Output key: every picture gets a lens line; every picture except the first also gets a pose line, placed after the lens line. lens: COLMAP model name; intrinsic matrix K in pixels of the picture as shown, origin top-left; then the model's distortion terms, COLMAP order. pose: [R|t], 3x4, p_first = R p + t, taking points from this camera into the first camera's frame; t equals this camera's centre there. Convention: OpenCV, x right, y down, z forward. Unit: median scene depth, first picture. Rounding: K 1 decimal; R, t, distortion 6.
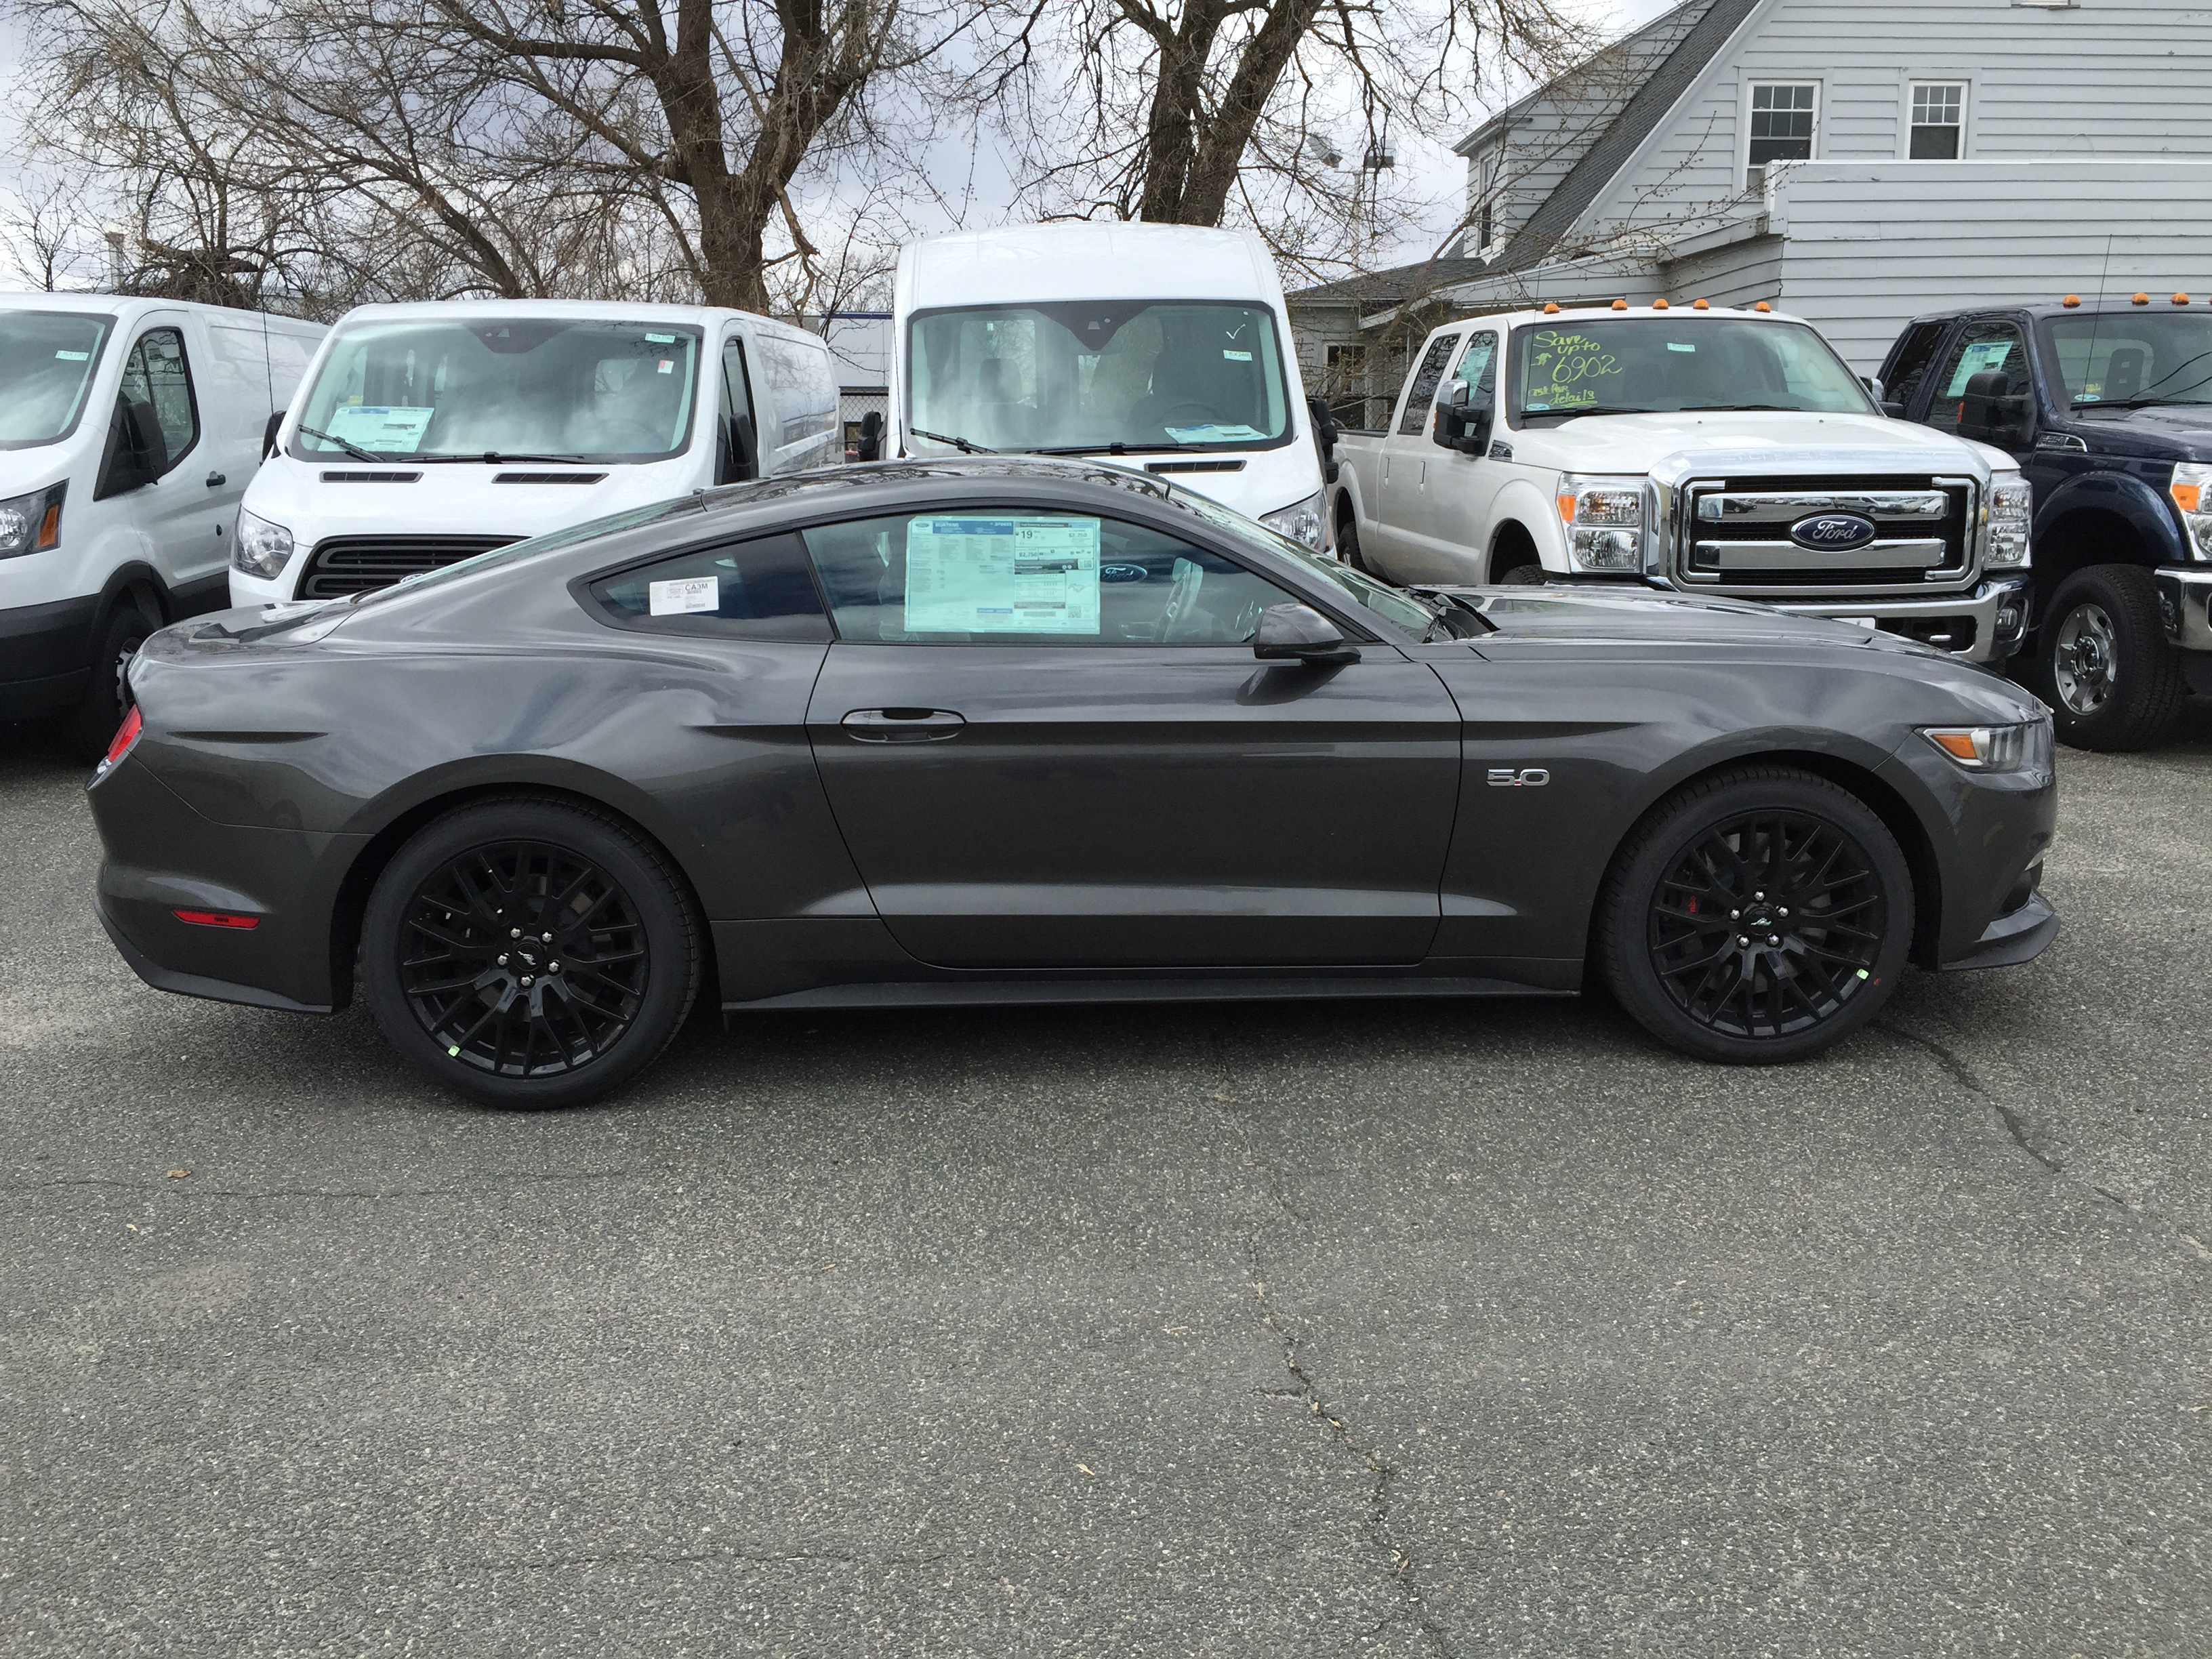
lens RADIAL K [[1918.0, 0, 1101.2], [0, 1918.0, 801.7], [0, 0, 1]] dist [0.085588, -0.122334]
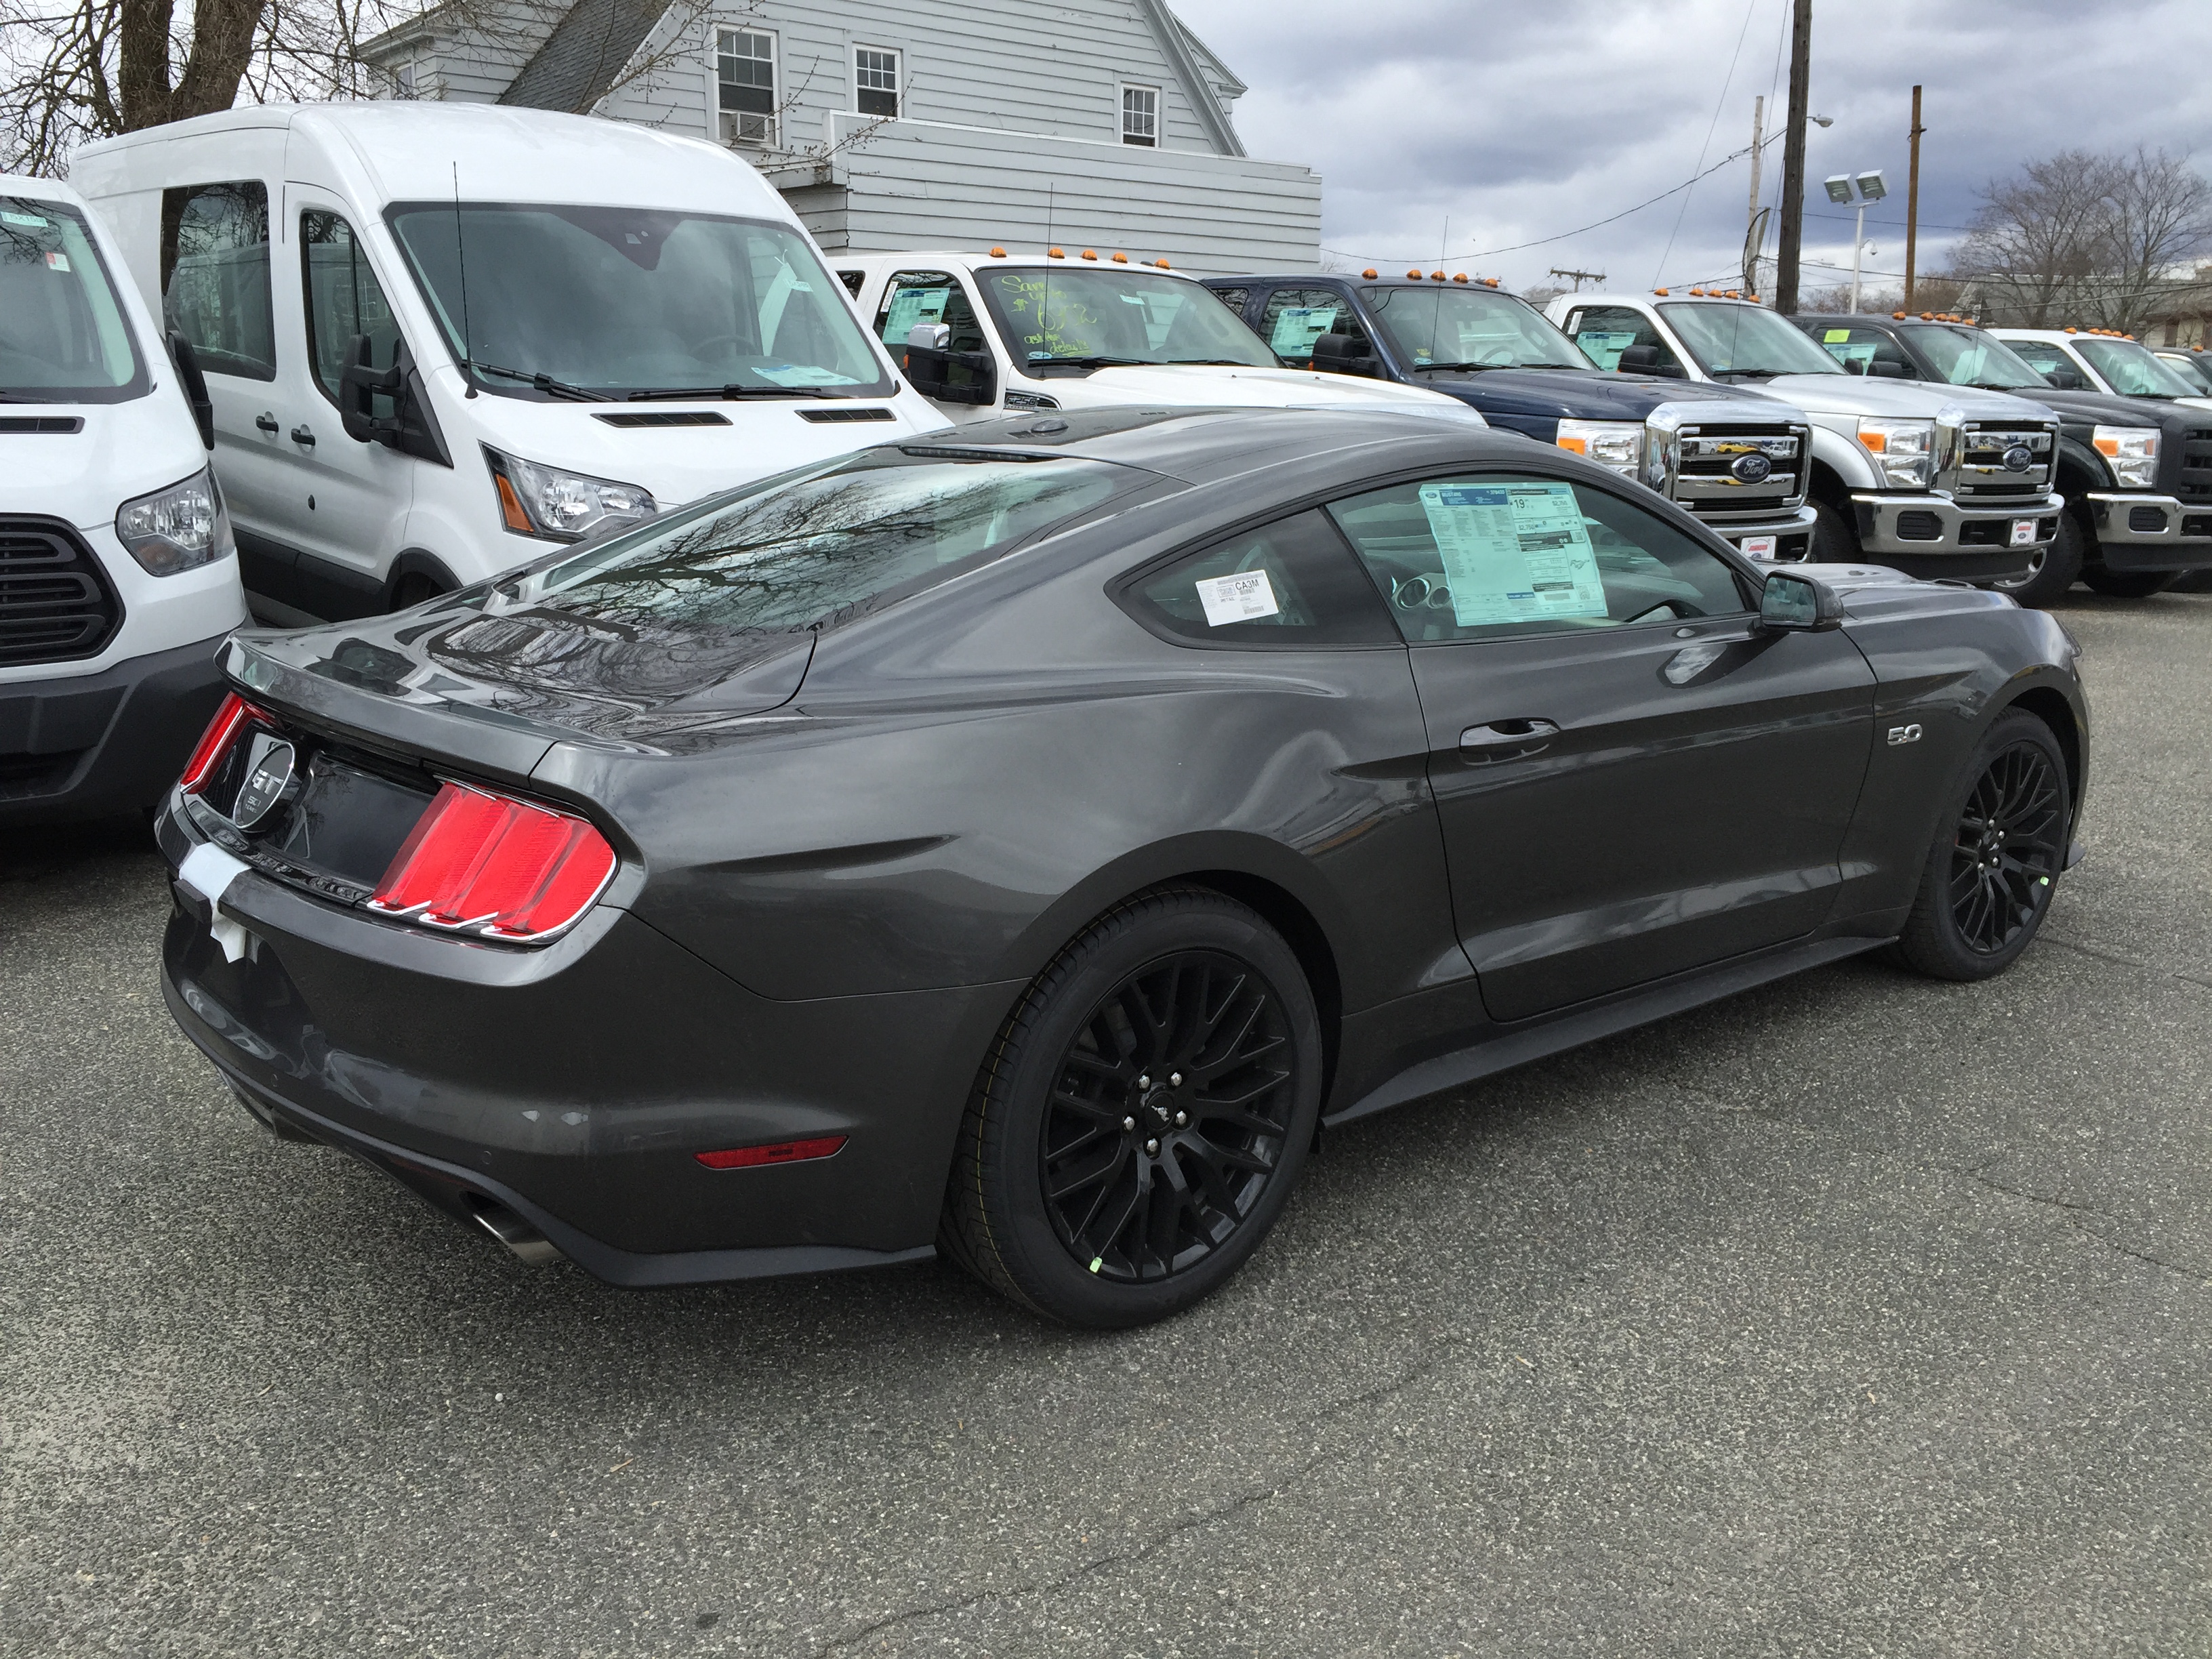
lens RADIAL K [[1898.9, 0, 1100.9], [0, 1898.9, 818.7], [0, 0, 1]] dist [0.093311, -0.138249]
pose [[0.799054, -0.118249, 0.589517, -0.713571], [0.094760, 0.992984, 0.070738, -0.079489], [-0.593745, -0.000661, 0.804653, 0.438237]]
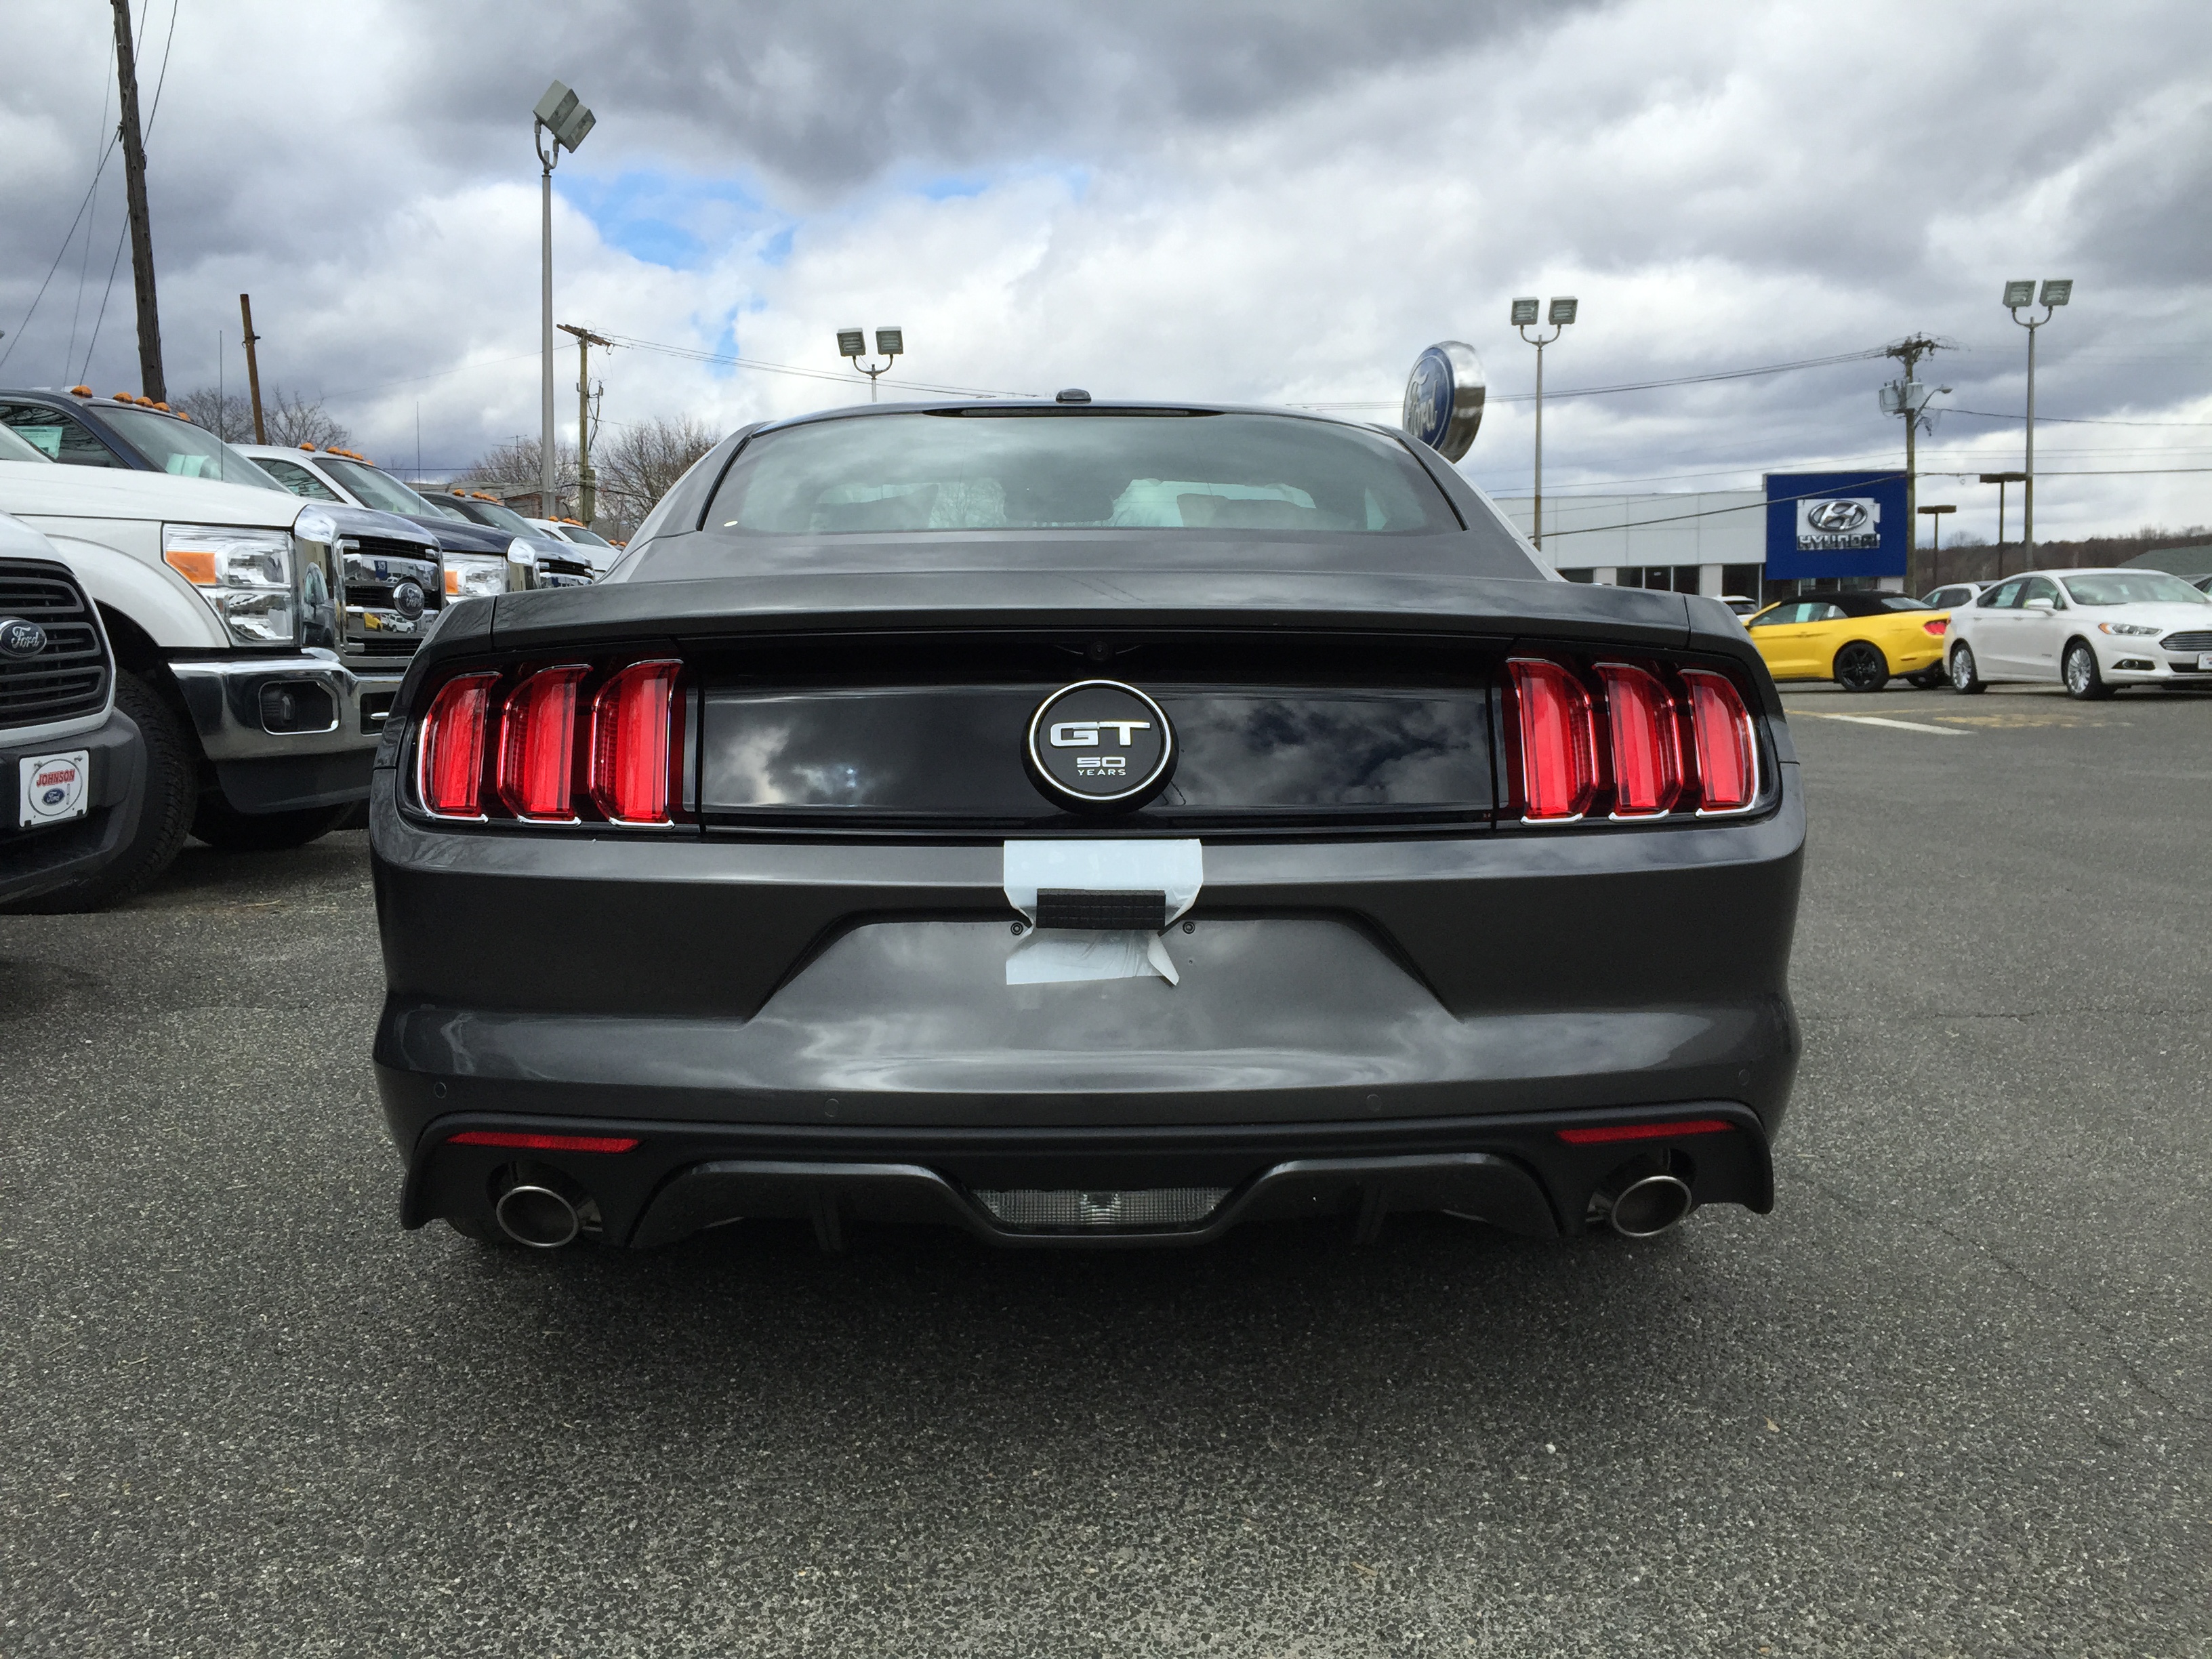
lens RADIAL K [[1899.7, 0, 1103.0], [0, 1899.7, 822.7], [0, 0, 1]] dist [0.091281, -0.135396]
pose [[0.007866, -0.095617, 0.995387, -1.019871], [0.190472, 0.977337, 0.092378, -0.094601], [-0.981661, 0.188867, 0.025900, 1.162796]]
